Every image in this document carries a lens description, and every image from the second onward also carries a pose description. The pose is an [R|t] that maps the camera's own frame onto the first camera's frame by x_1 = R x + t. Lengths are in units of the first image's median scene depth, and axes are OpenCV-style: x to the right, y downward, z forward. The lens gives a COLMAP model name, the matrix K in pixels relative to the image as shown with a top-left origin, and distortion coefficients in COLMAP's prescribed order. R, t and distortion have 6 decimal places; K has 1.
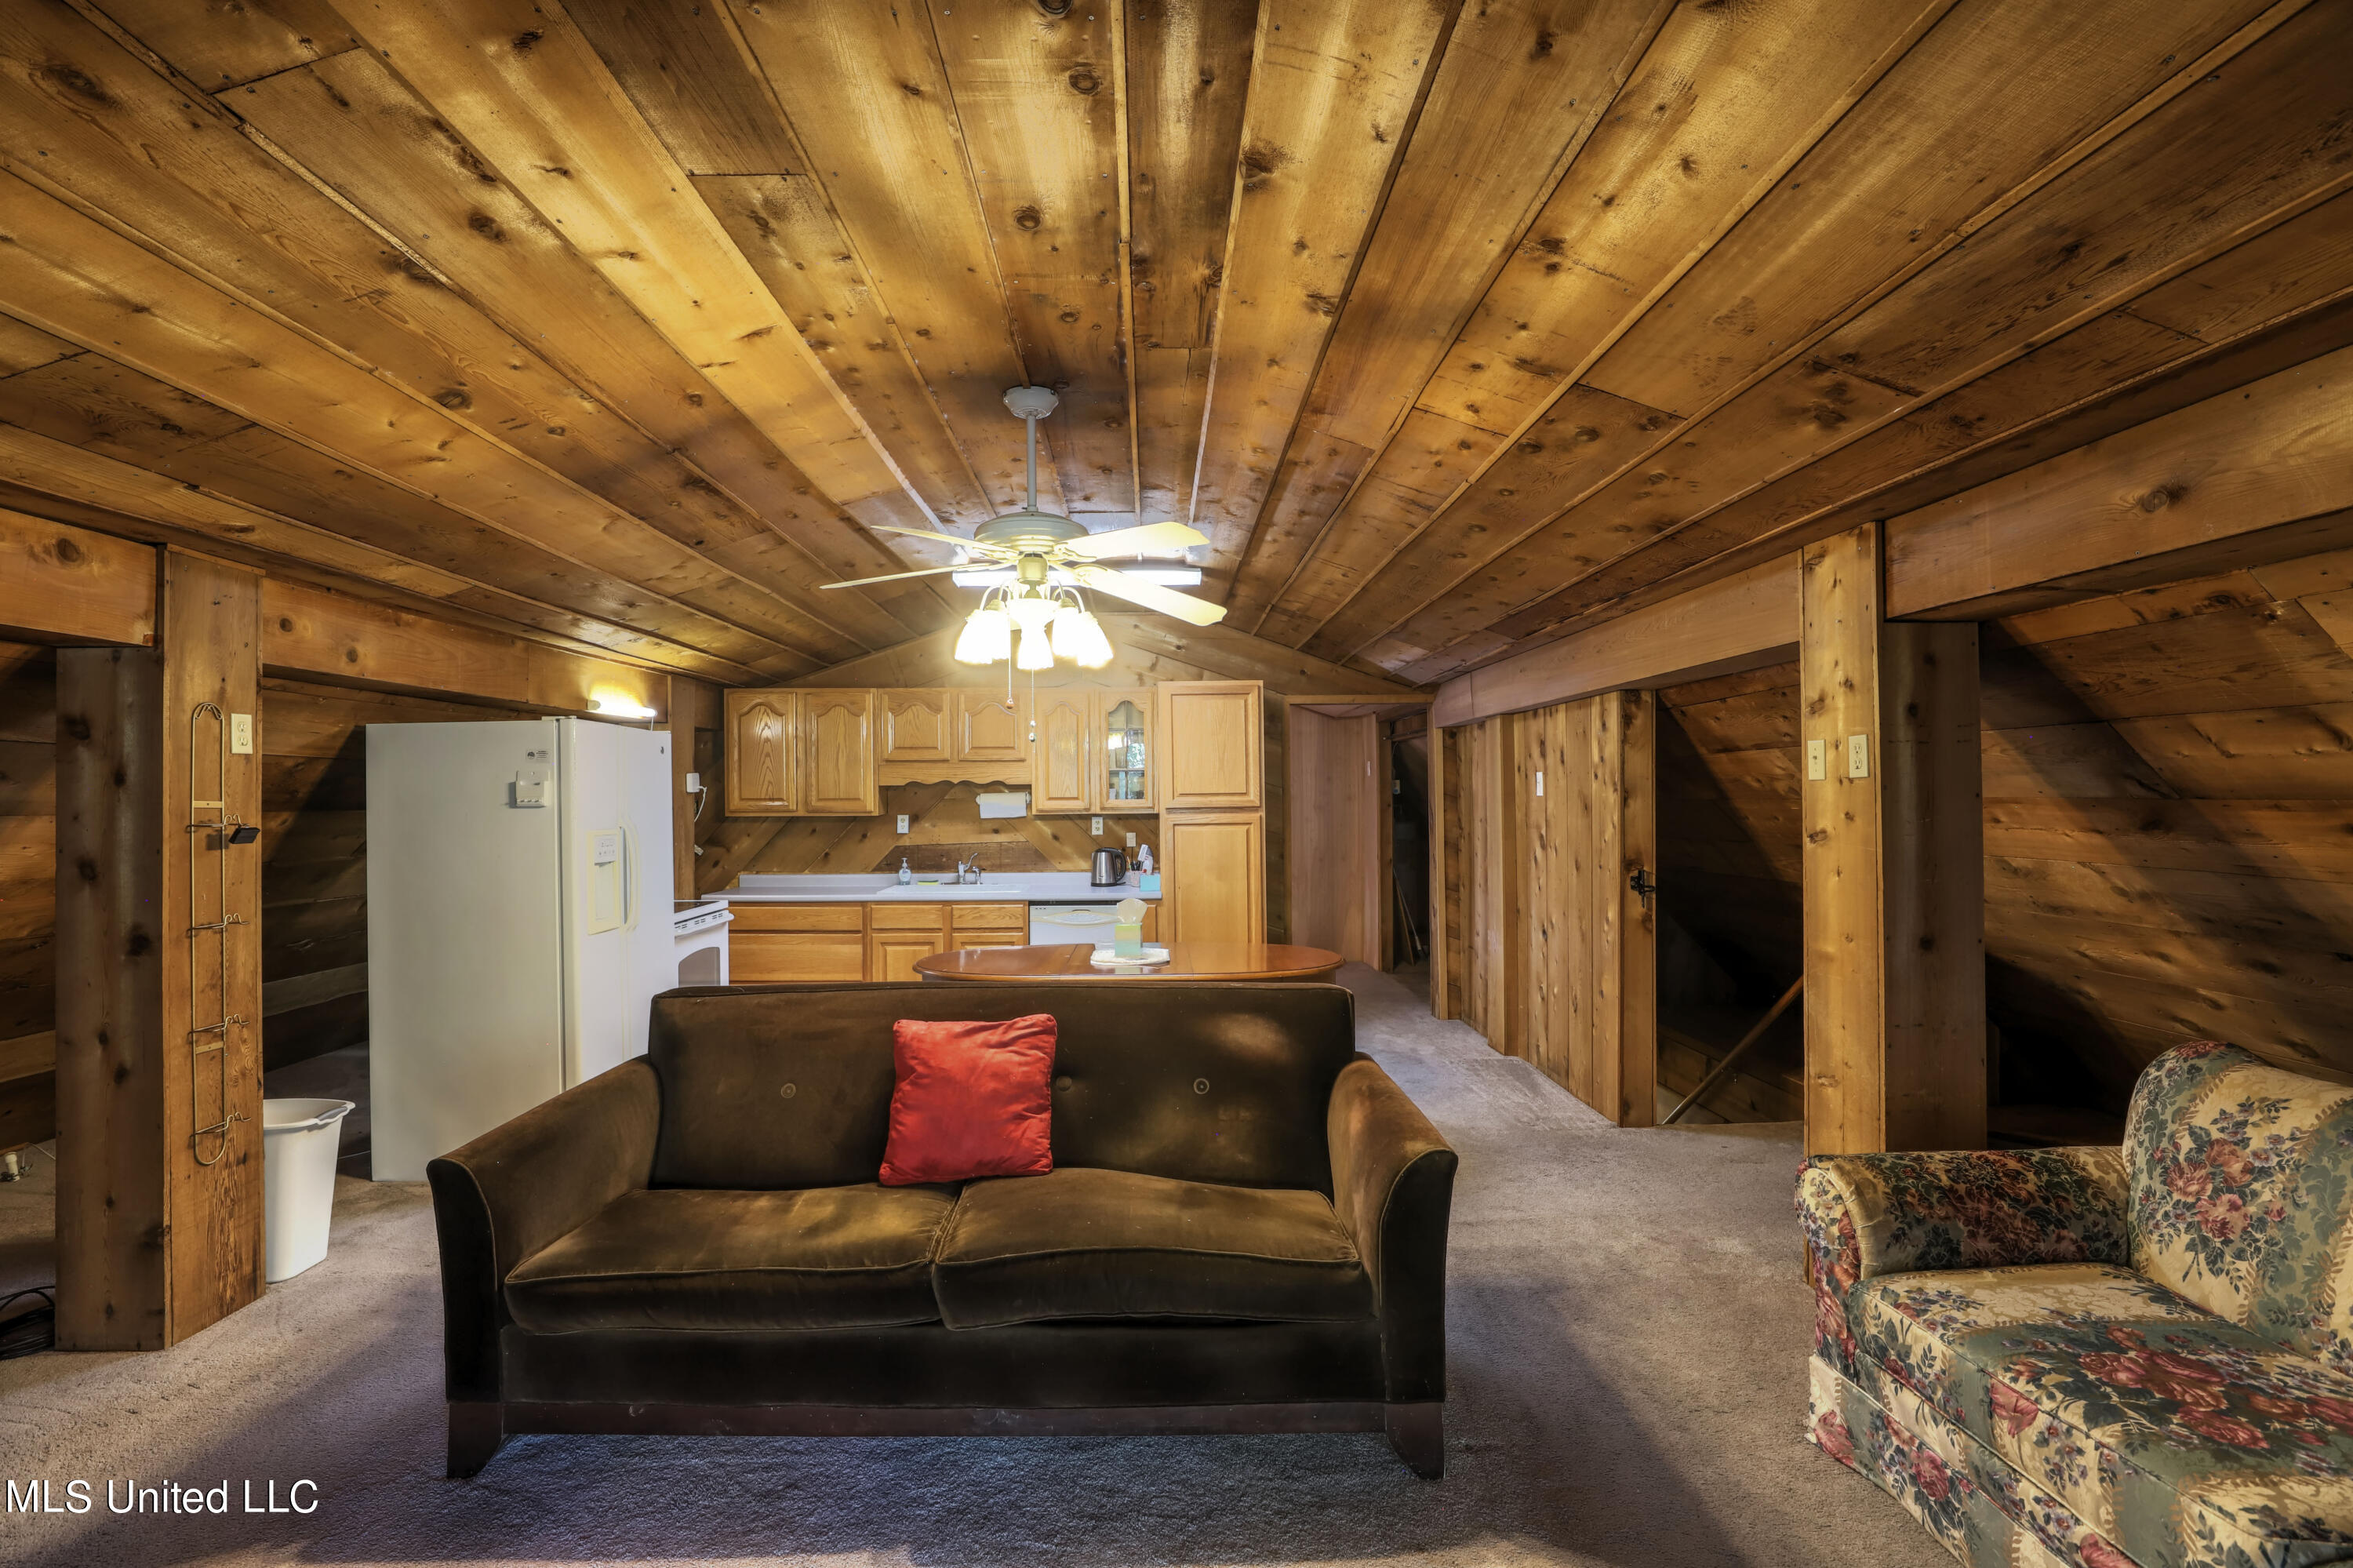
lens RADIAL K [[1076.0, 0, 1177.0], [0, 1076.0, 782.6], [0, 0, 1]] dist [-0.028158, -0.000033]
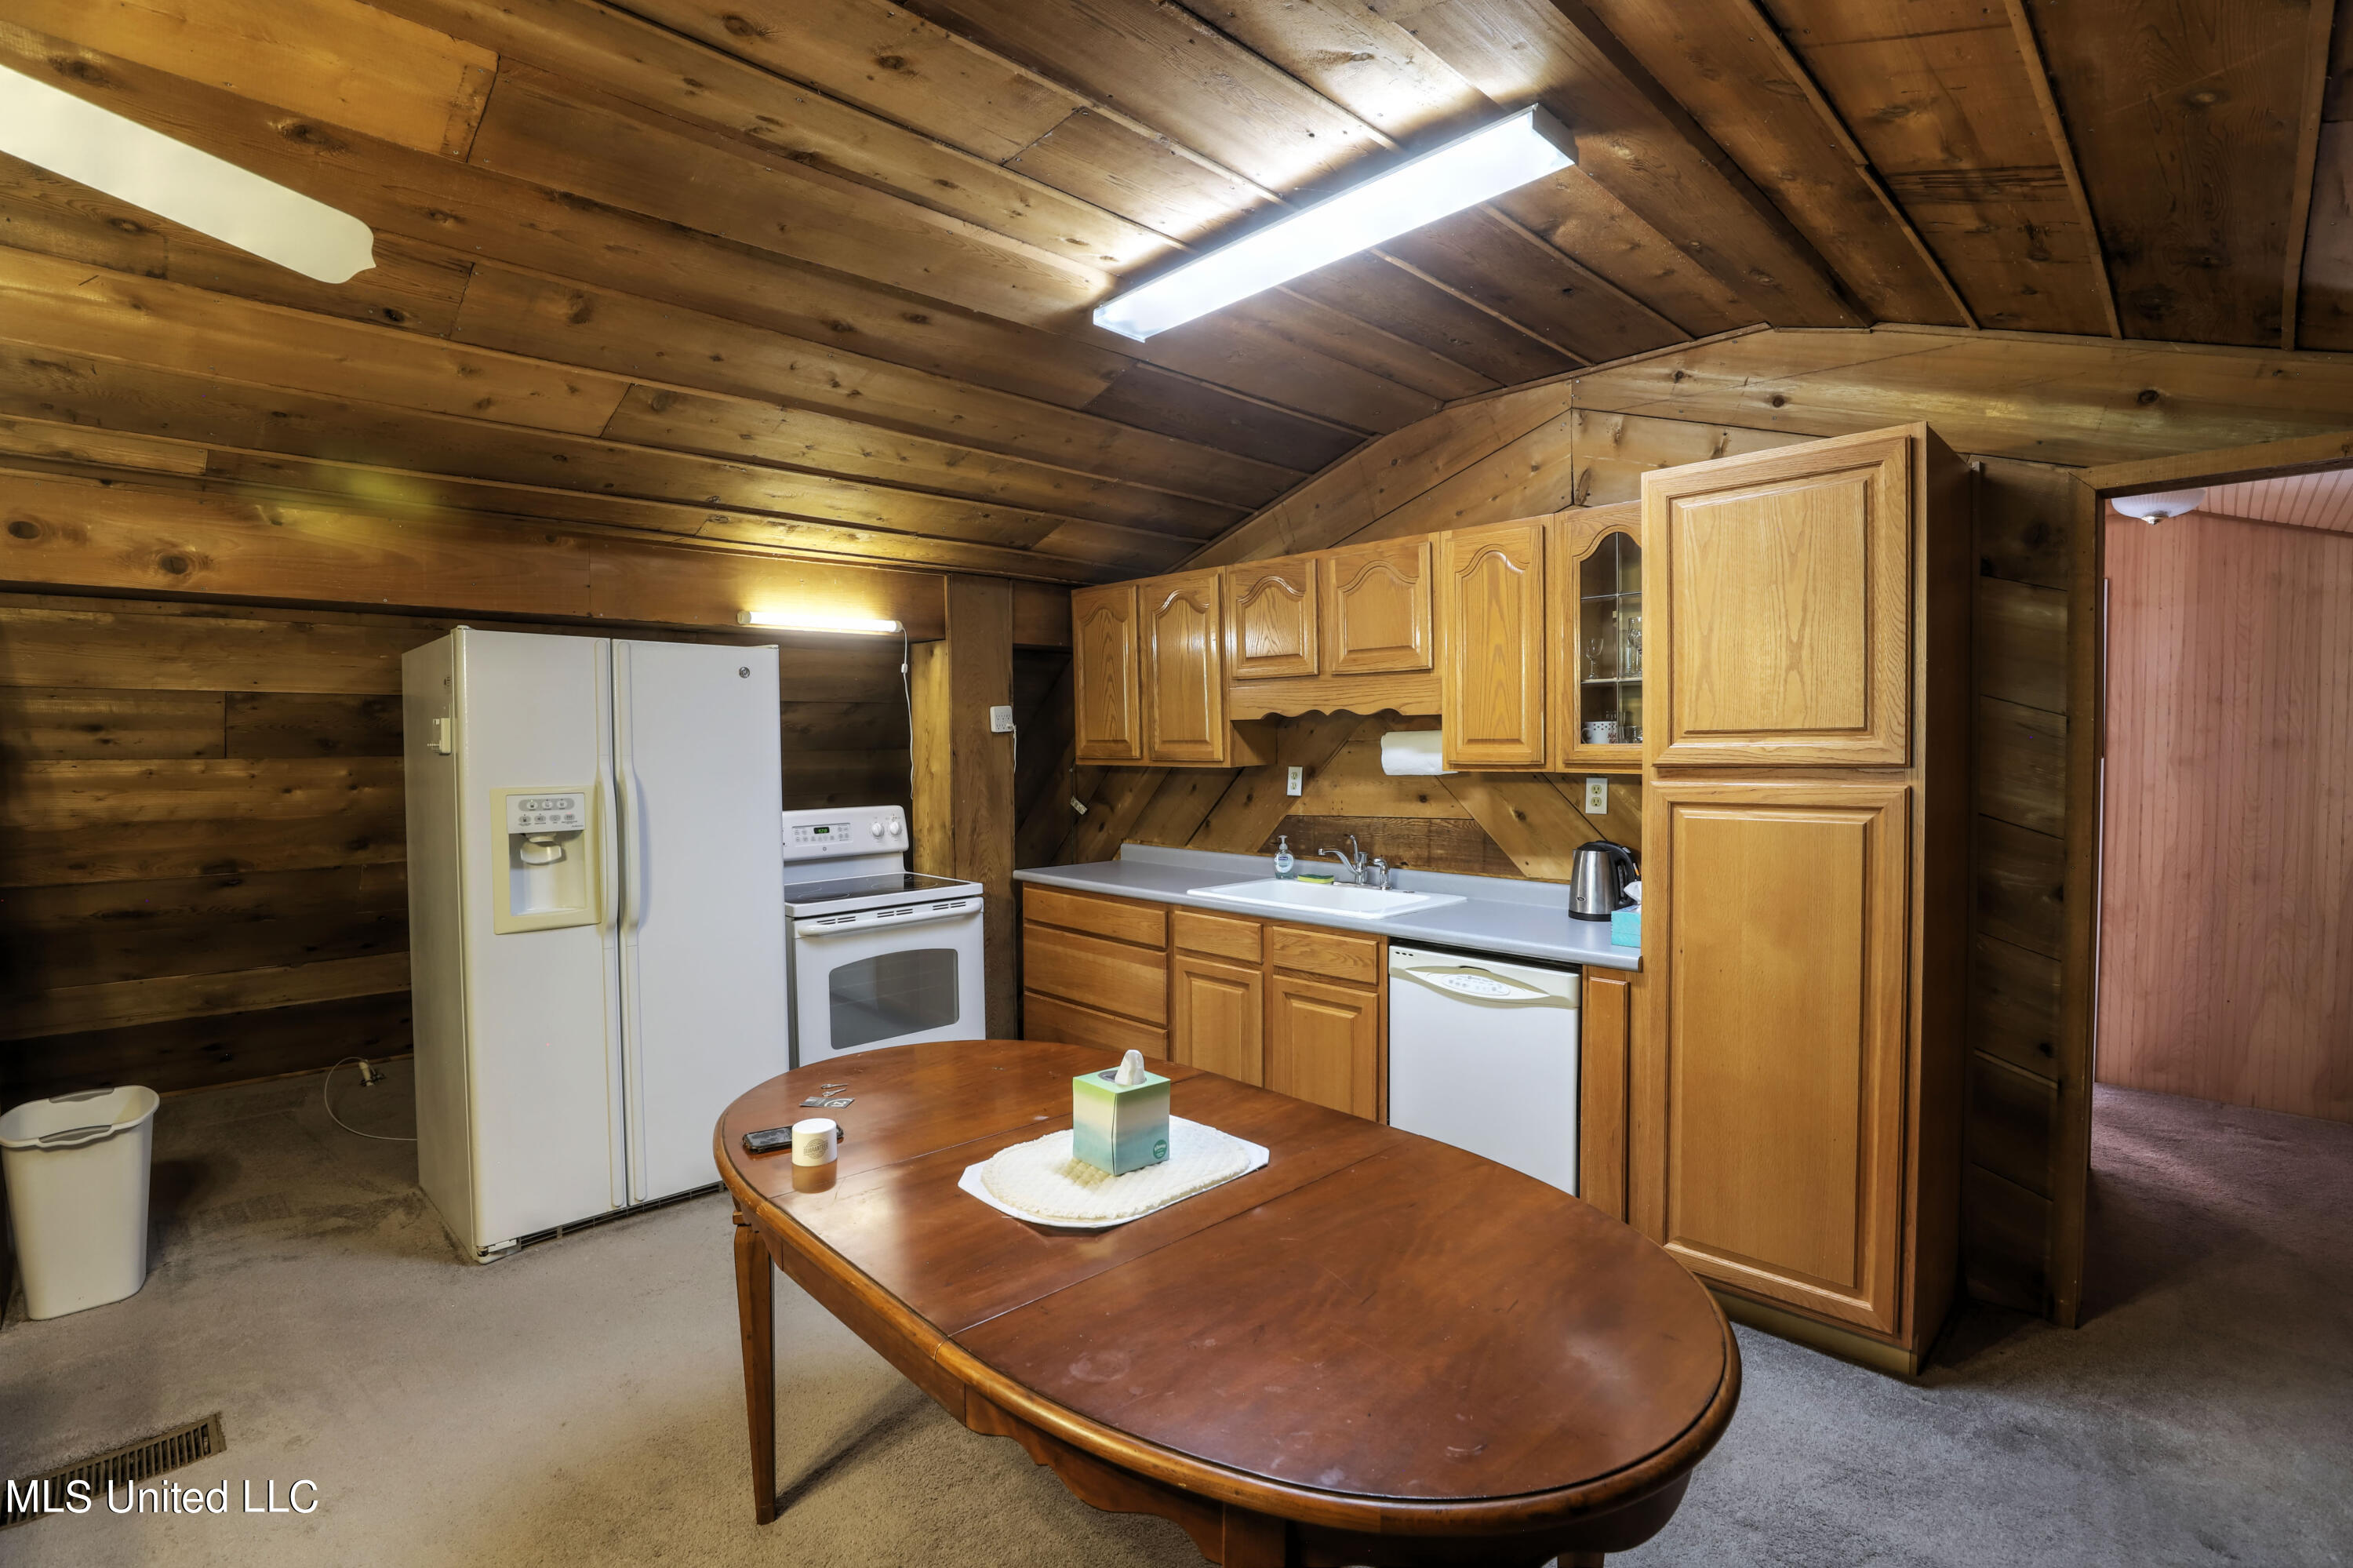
lens RADIAL K [[1076.0, 0, 1170.6], [0, 1076.0, 781.0], [0, 0, 1]] dist [-0.028158, -0.000033]
pose [[0.667781, 0.028972, -0.743793, 0.171201], [0.010616, 0.998770, 0.048435, 0.007289], [0.744282, -0.040240, 0.666653, 0.539261]]
